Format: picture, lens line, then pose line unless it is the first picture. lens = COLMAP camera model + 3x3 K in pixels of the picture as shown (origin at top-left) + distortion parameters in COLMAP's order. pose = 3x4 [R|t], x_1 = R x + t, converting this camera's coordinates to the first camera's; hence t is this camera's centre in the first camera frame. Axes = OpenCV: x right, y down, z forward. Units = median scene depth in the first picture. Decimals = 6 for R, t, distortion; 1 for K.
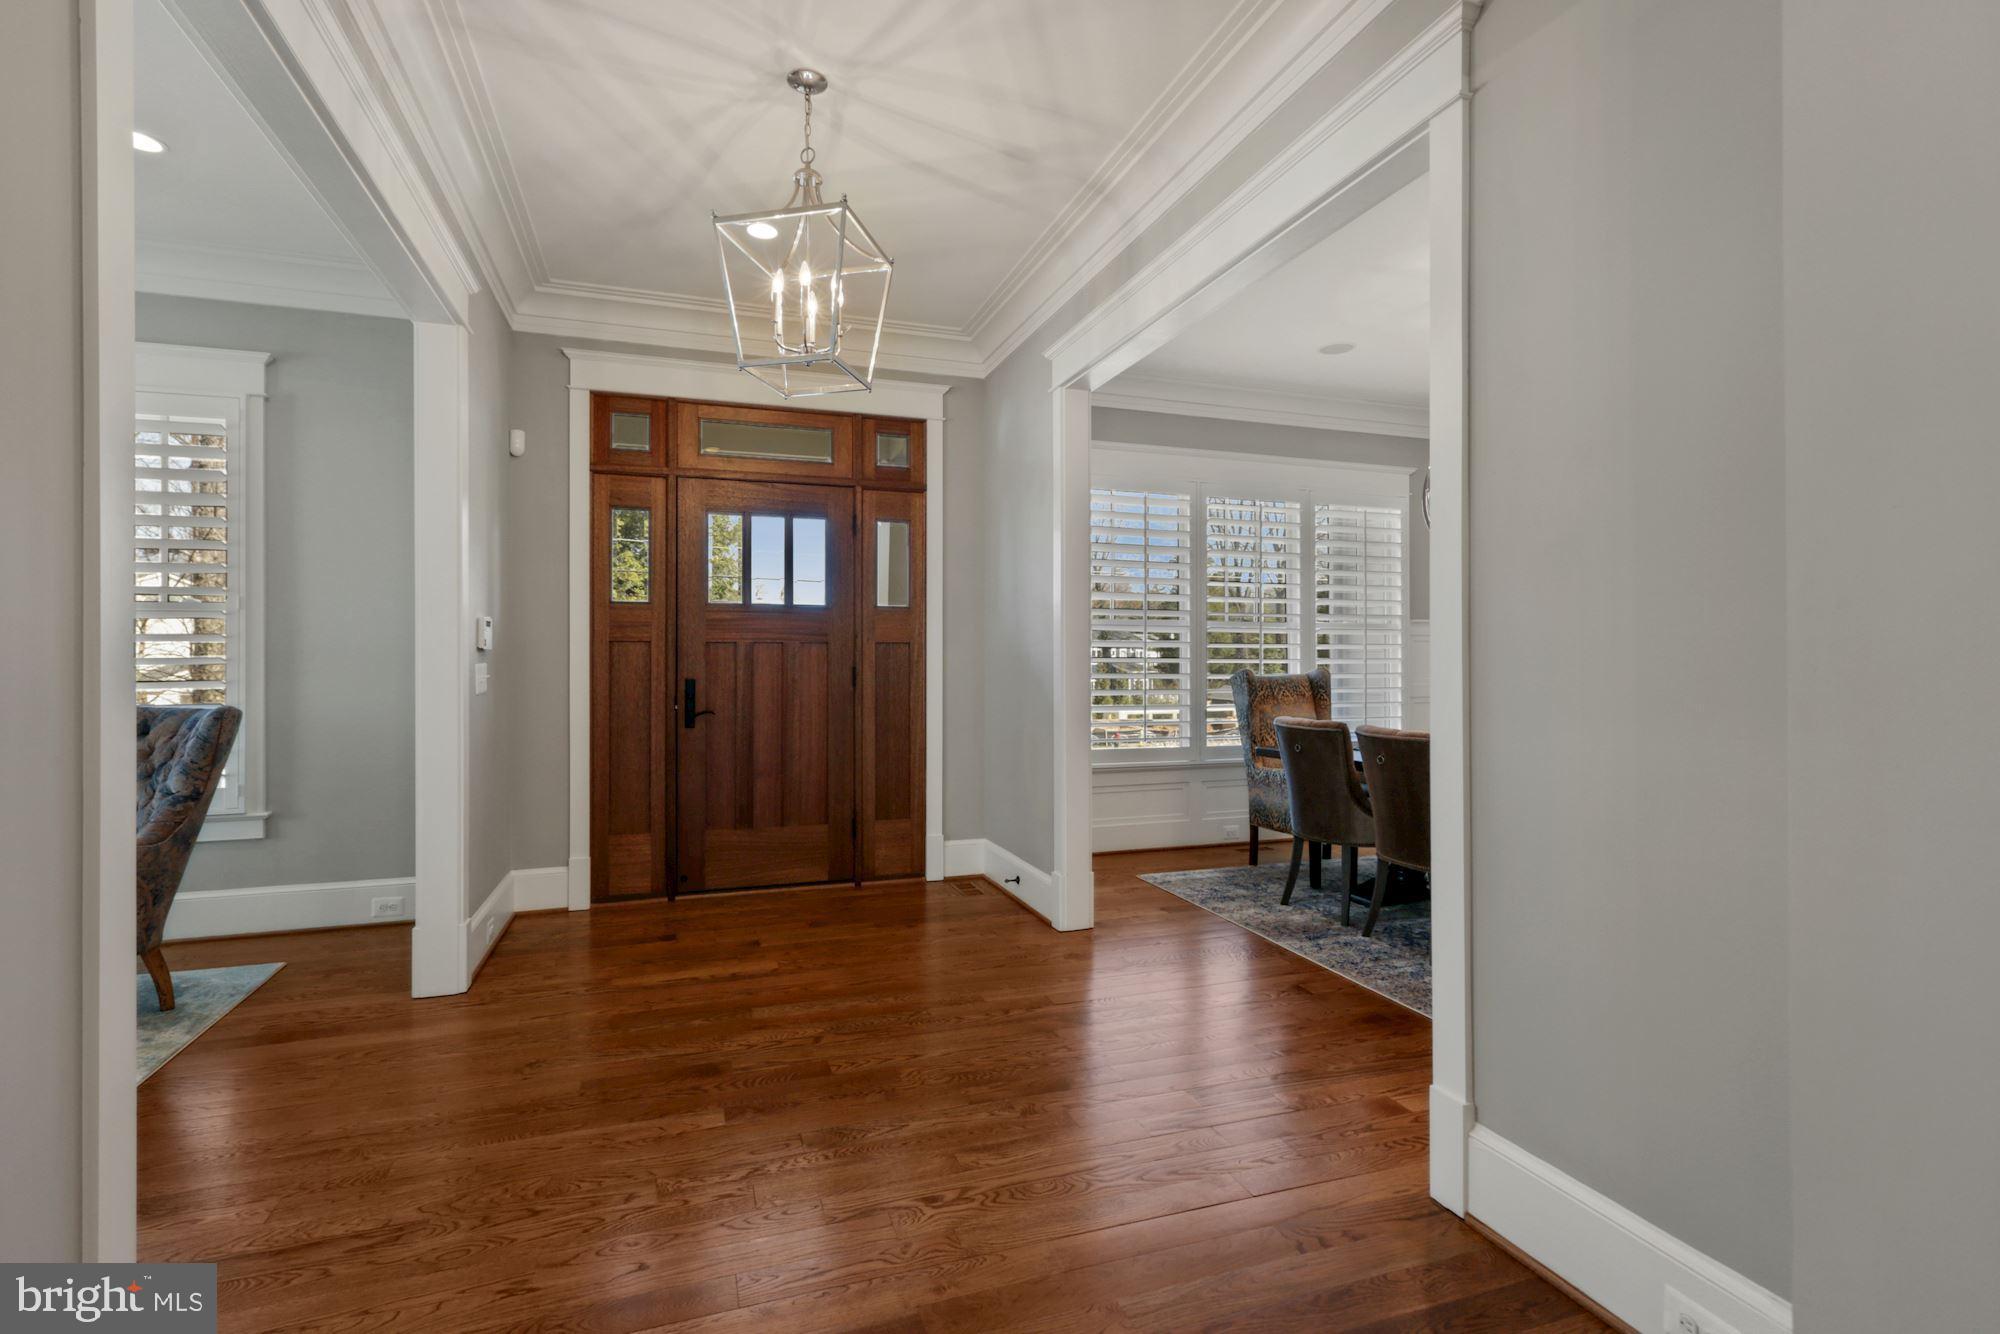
lens RADIAL K [[902.1, 0, 968.4], [0, 902.1, 657.0], [0, 0, 1]] dist [0.004259, -0.000039]
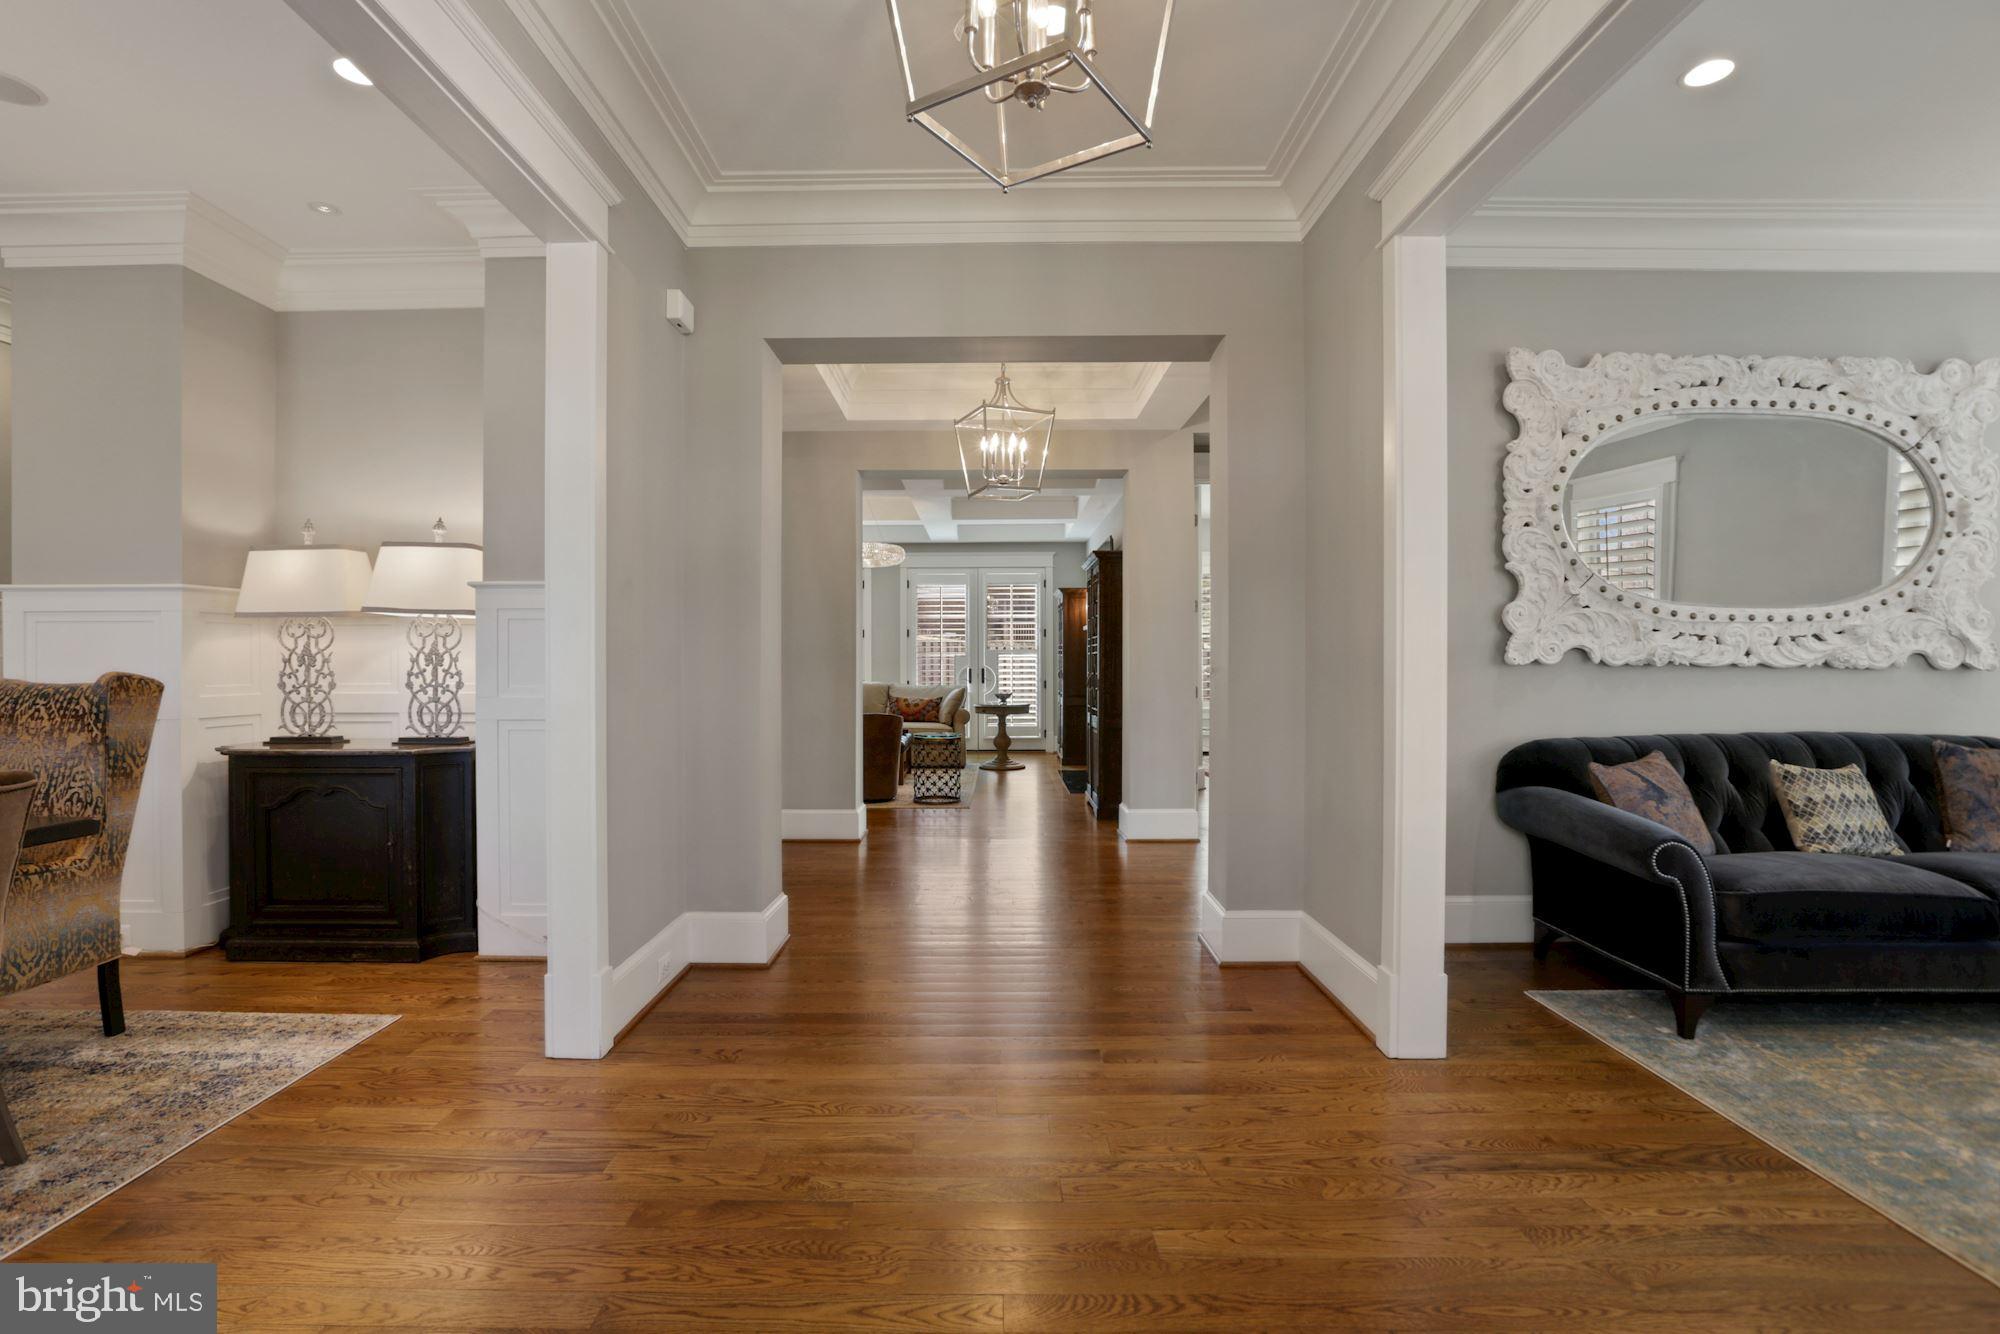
lens RADIAL K [[932.0, 0, 982.4], [0, 932.0, 671.6], [0, 0, 1]] dist [-0.045670, 0.018847]
pose [[-0.948186, -0.000364, 0.317715, -0.200371], [0.002100, 0.999970, 0.007413, 0.009137], [-0.317708, 0.007696, -0.948157, 0.944576]]
